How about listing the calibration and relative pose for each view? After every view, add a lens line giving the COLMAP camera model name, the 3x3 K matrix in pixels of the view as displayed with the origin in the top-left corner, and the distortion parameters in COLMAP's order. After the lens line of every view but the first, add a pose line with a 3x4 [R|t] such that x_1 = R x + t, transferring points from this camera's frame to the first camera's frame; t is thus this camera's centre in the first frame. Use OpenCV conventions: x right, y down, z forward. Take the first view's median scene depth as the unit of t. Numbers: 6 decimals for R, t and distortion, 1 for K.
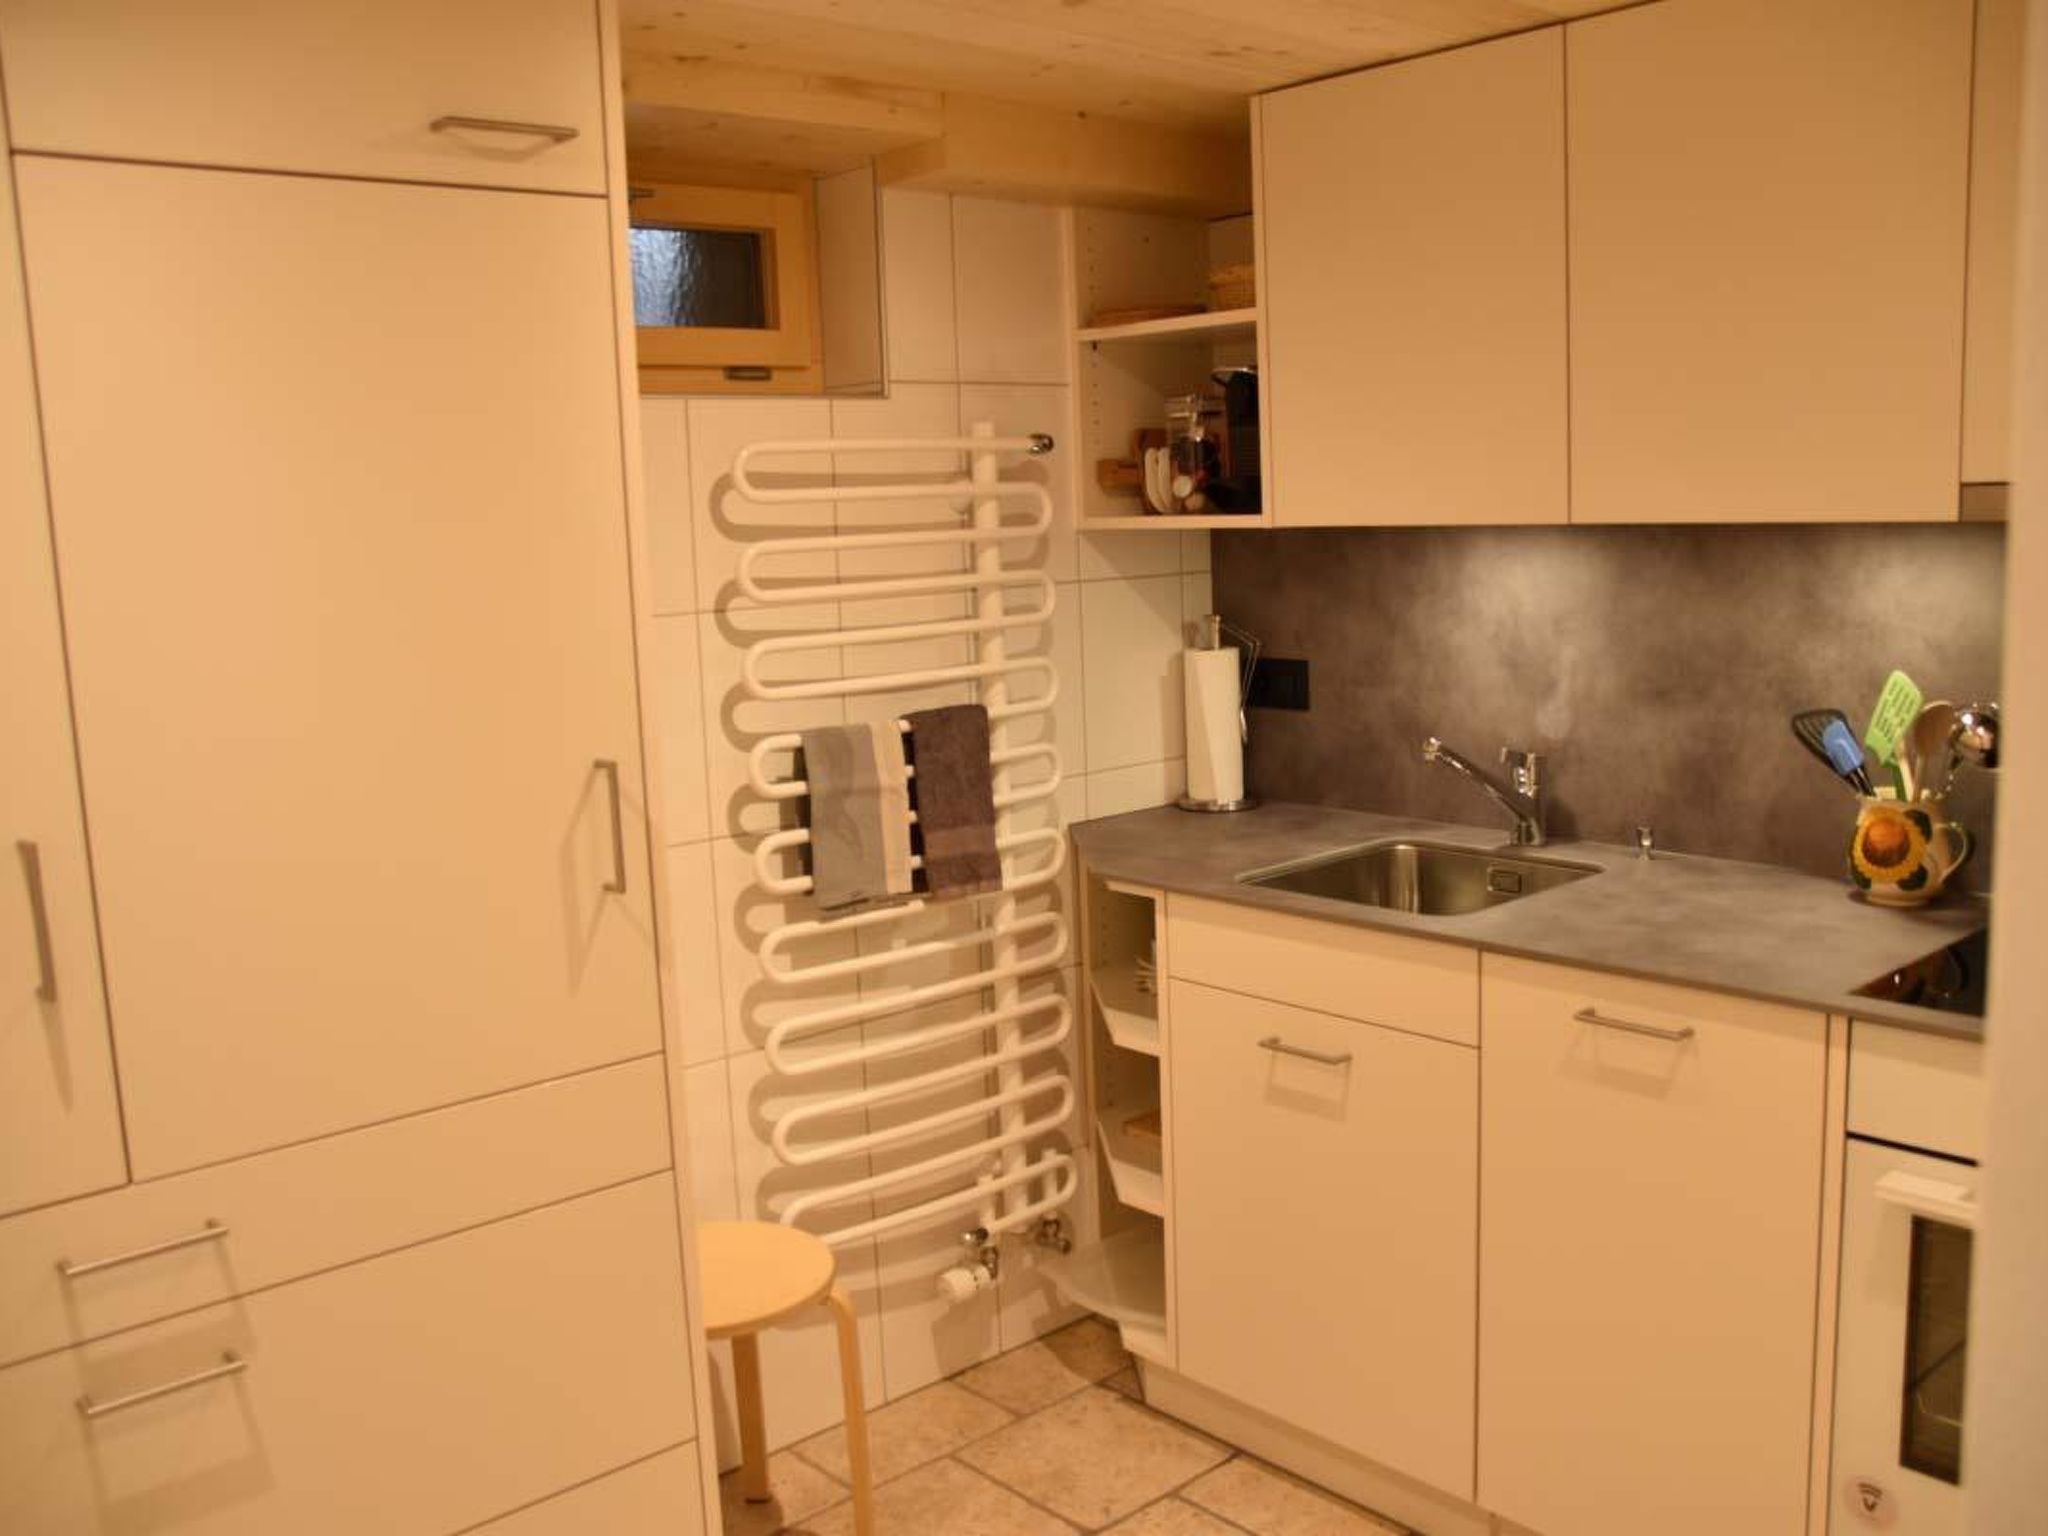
lens RADIAL K [[1845.8, 0, 1024.0], [0, 1845.8, 768.0], [0, 0, 1]] dist [-0.145992, 0.220094]
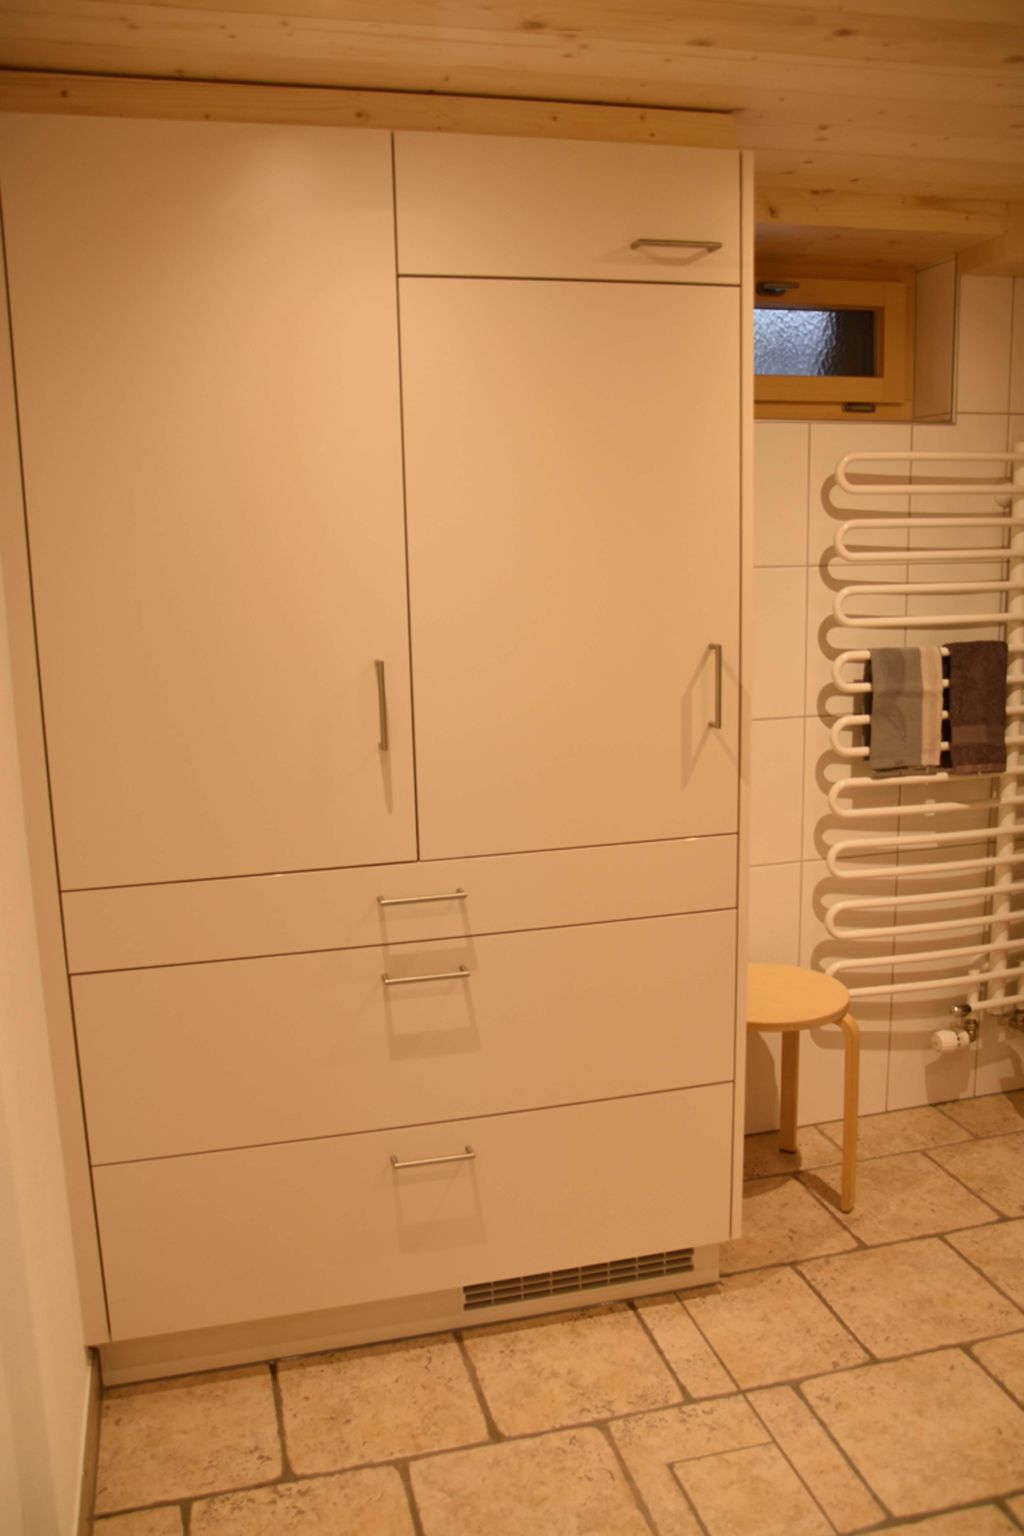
lens RADIAL K [[1295.2, 0, 512.0], [0, 1295.2, 768.0], [0, 0, 1]] dist [-0.048181, 0.019150]
pose [[0.894520, 0.104241, -0.434705, 0.081830], [-0.084197, 0.994315, 0.065178, 0.031341], [0.439028, -0.021702, 0.898211, -0.069201]]
